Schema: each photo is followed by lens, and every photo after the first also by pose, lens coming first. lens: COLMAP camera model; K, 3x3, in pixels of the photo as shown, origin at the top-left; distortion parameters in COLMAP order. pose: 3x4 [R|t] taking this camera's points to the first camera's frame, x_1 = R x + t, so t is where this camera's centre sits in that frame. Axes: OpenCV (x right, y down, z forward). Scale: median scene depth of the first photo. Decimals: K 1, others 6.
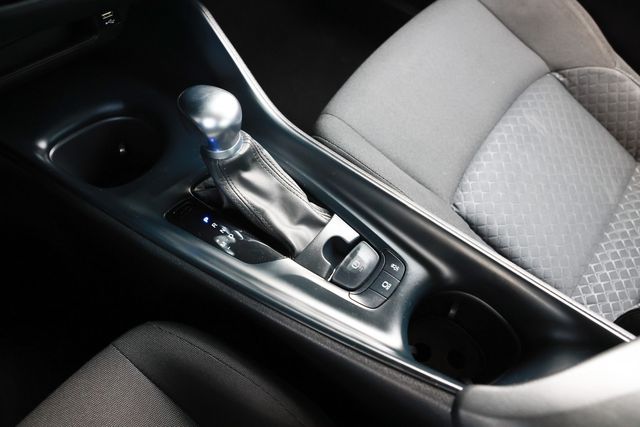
lens RADIAL K [[496.3, 0, 320.0], [0, 496.3, 213.5], [0, 0, 1]] dist [-0.114456, 0.090439]
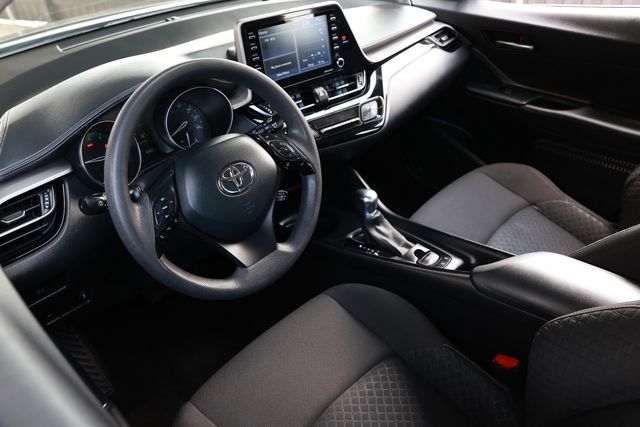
lens RADIAL K [[496.3, 0, 320.0], [0, 496.3, 213.5], [0, 0, 1]] dist [-0.114456, 0.090439]
pose [[0.992231, -0.043659, -0.116501, -0.146136], [-0.014555, 0.889241, -0.457208, 0.930412], [0.123558, 0.455351, 0.881696, -1.108222]]
